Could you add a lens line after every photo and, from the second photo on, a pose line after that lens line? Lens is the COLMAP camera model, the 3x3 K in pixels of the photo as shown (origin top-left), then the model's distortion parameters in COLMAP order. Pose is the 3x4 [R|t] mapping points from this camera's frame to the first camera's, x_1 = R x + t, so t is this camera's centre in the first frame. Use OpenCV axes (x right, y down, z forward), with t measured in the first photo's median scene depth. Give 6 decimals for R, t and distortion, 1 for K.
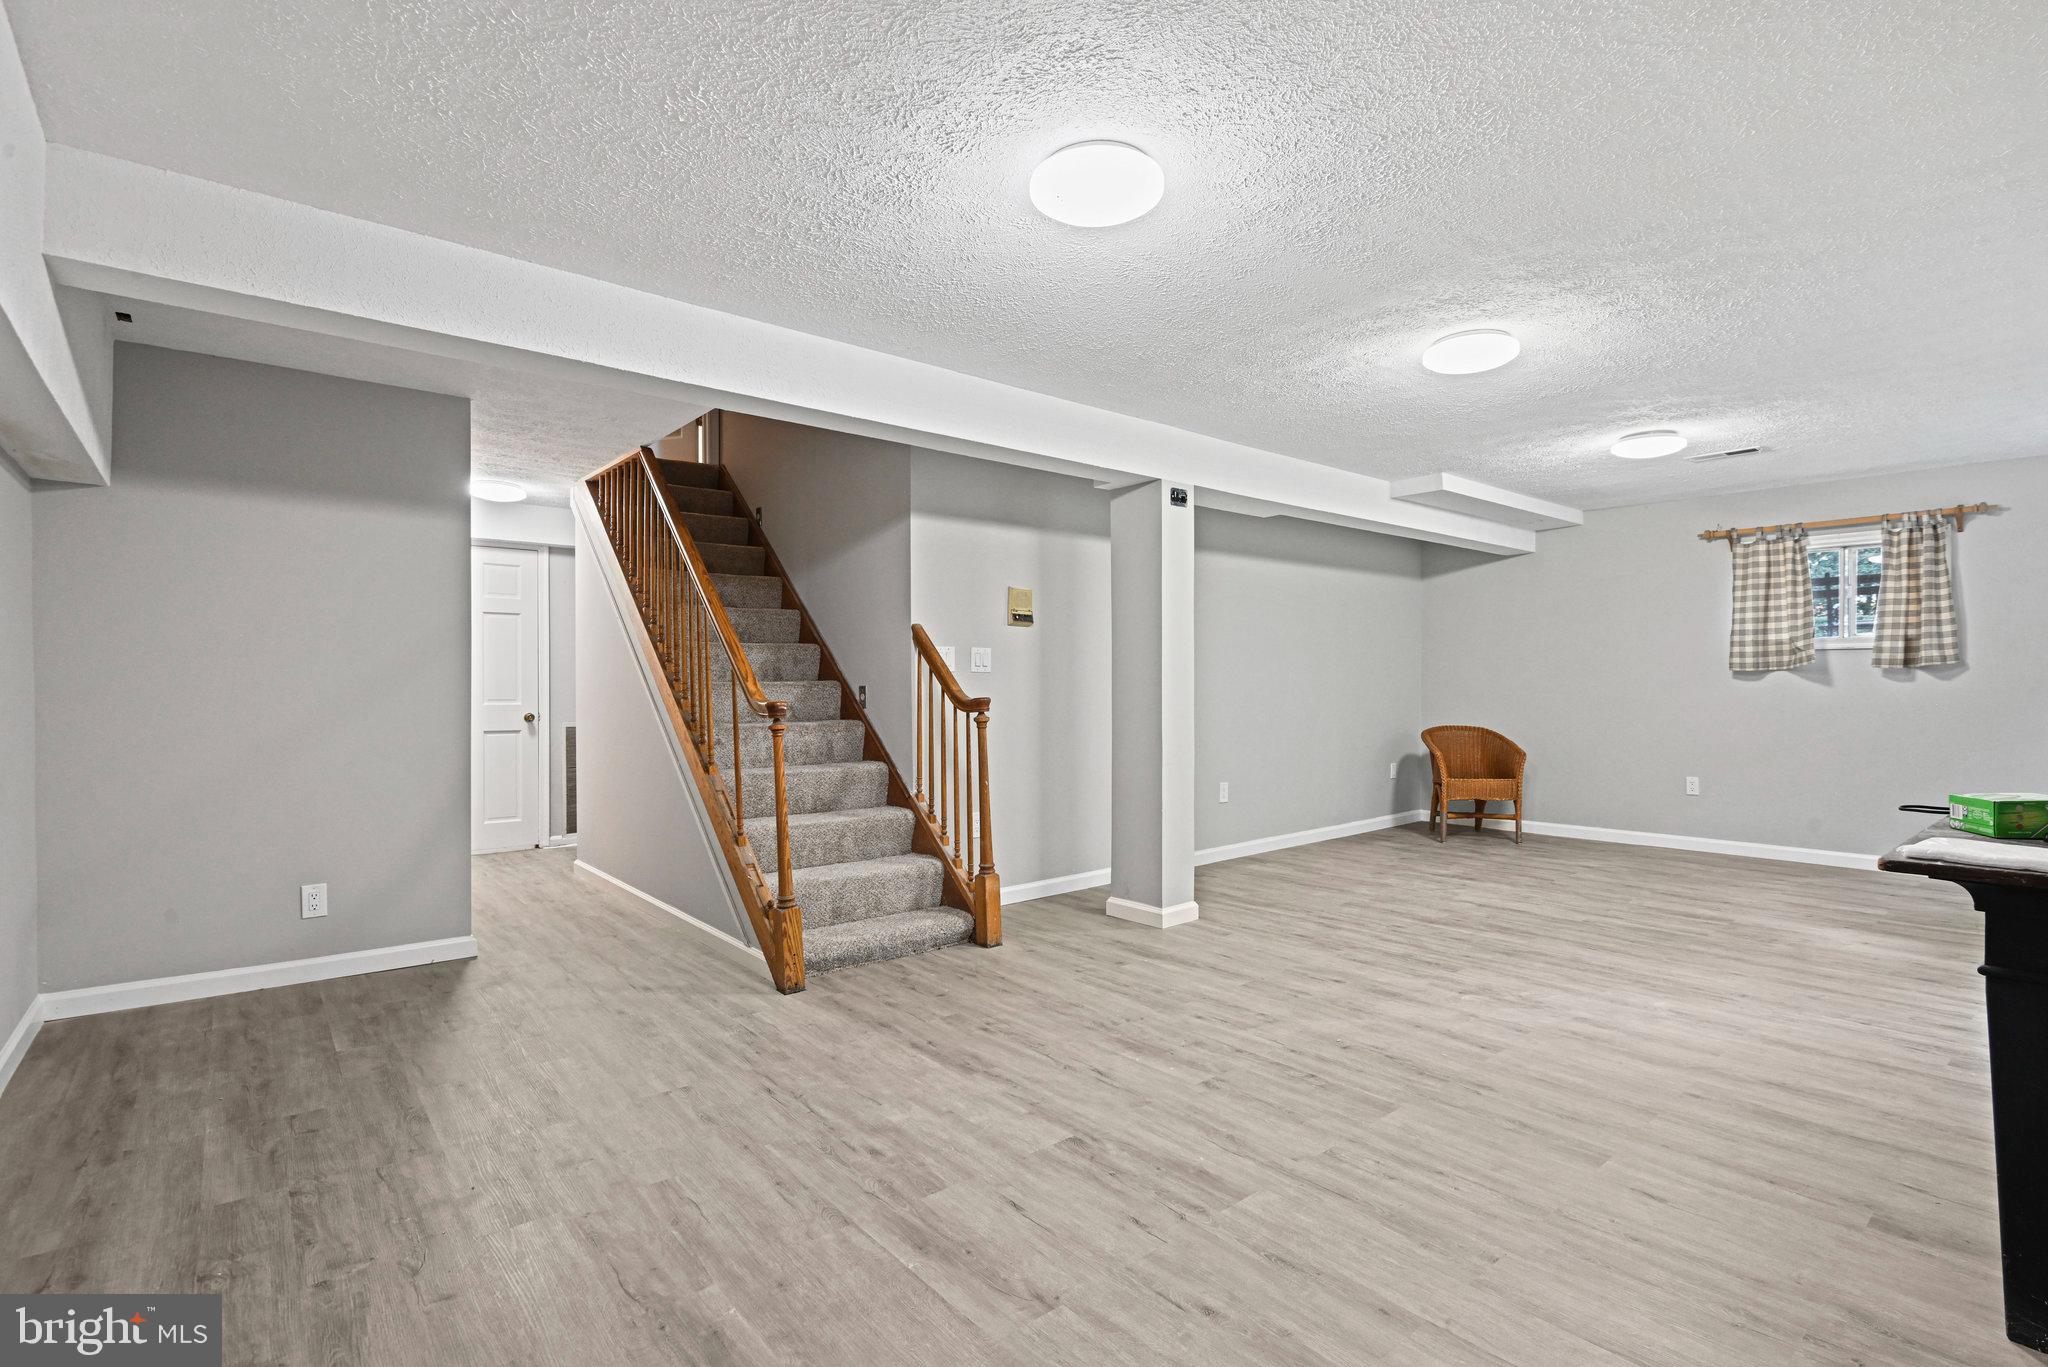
lens RADIAL K [[960.1, 0, 1021.5], [0, 960.1, 684.5], [0, 0, 1]] dist [-0.012546, -0.004683]
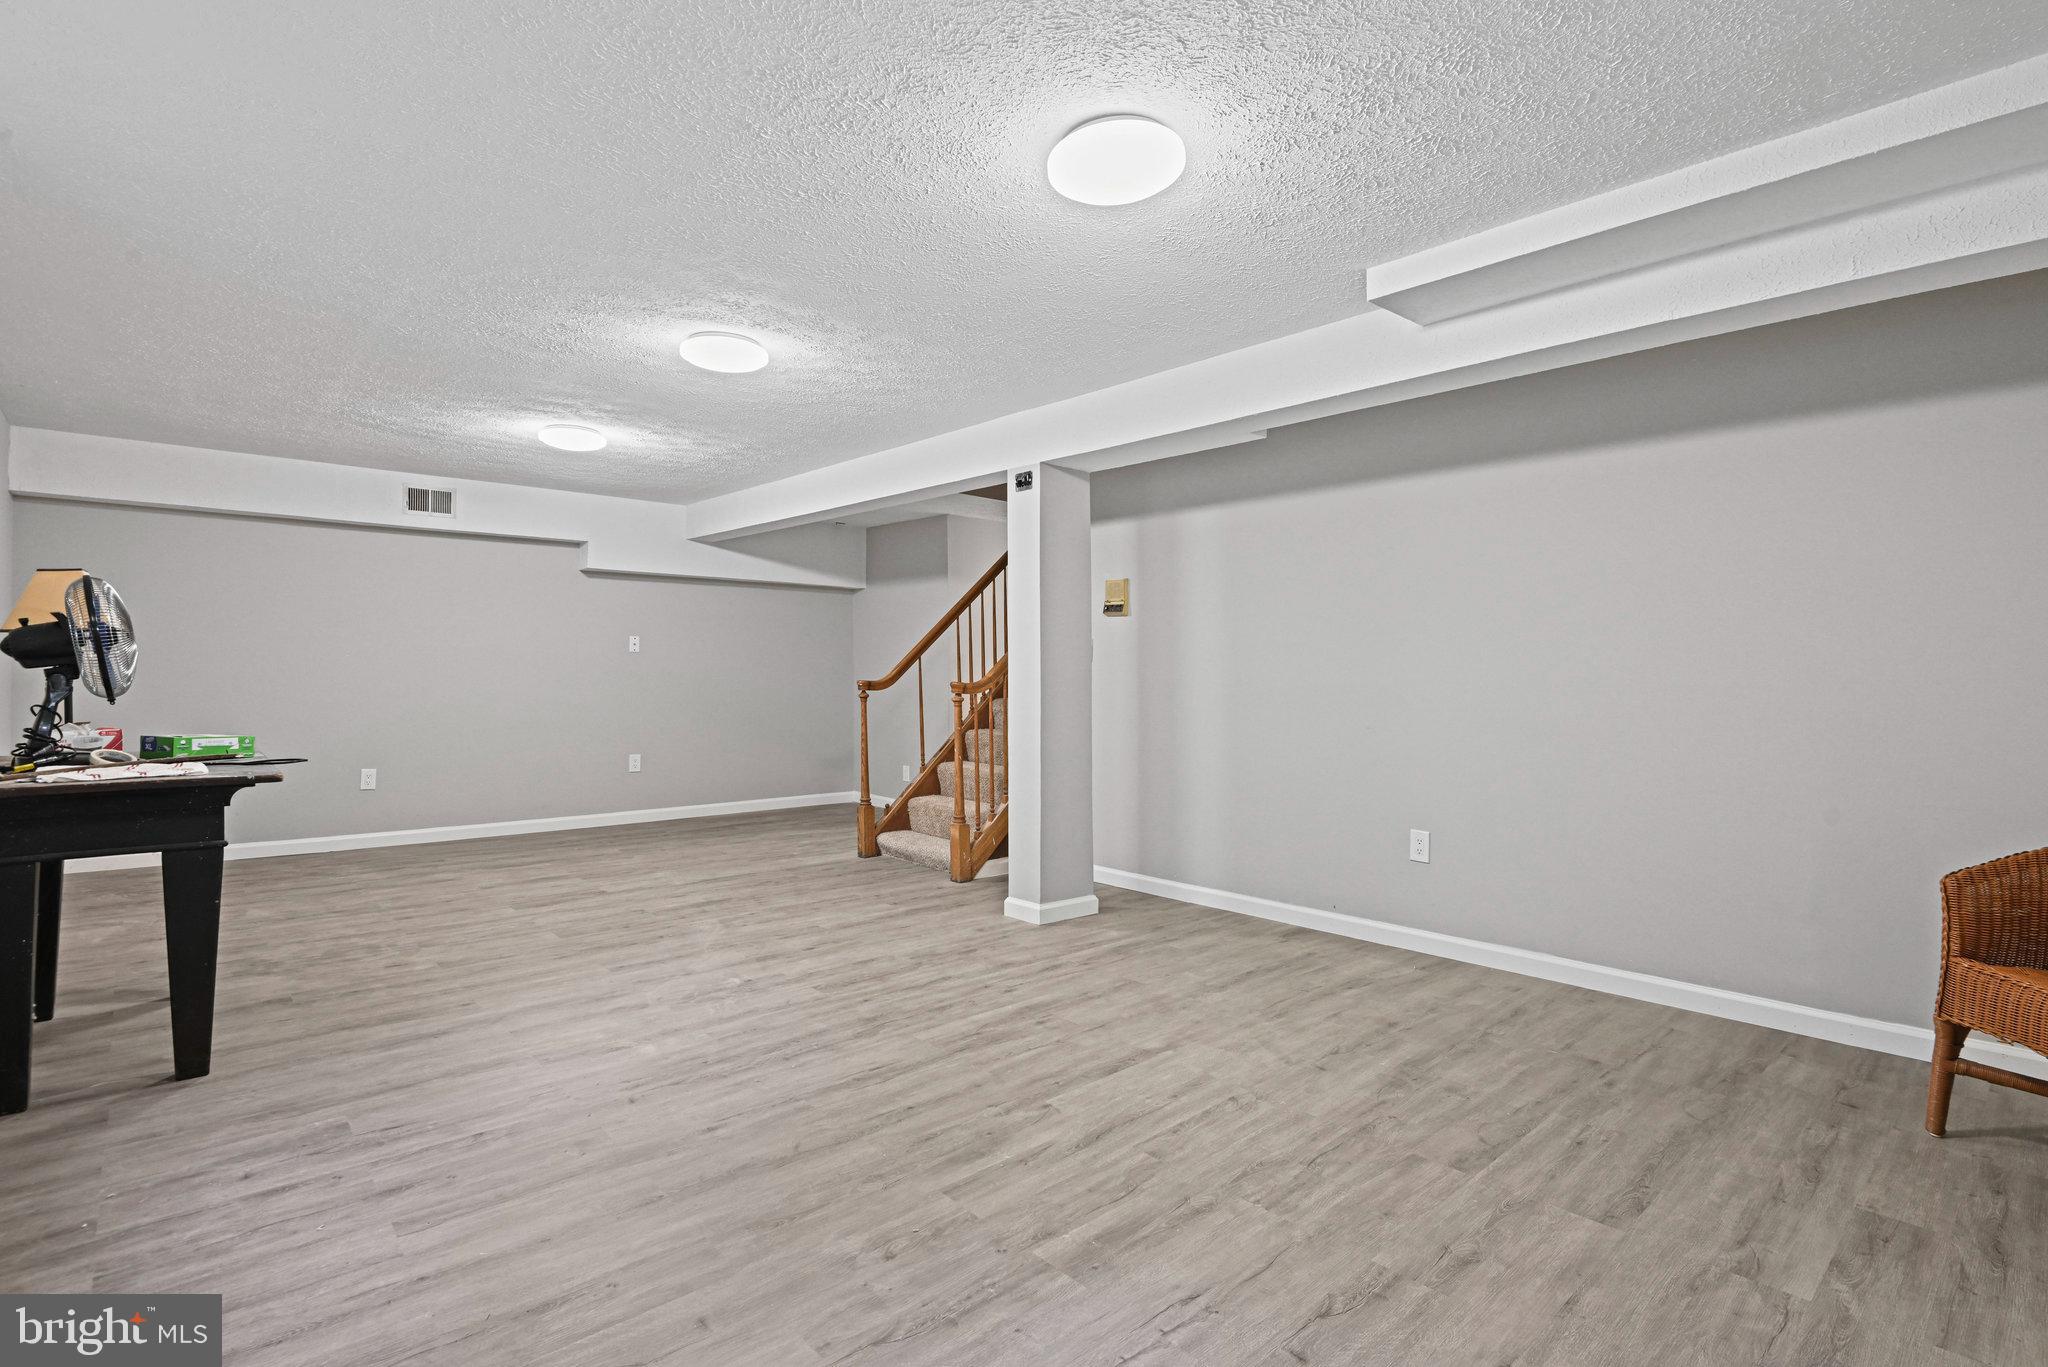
lens RADIAL K [[960.1, 0, 1022.7], [0, 960.1, 676.0], [0, 0, 1]] dist [-0.012546, -0.004683]
pose [[0.045011, 0.005198, -0.998973, 1.442496], [-0.007900, 0.999957, 0.004847, -0.002372], [0.998955, 0.007674, 0.045050, 1.213990]]
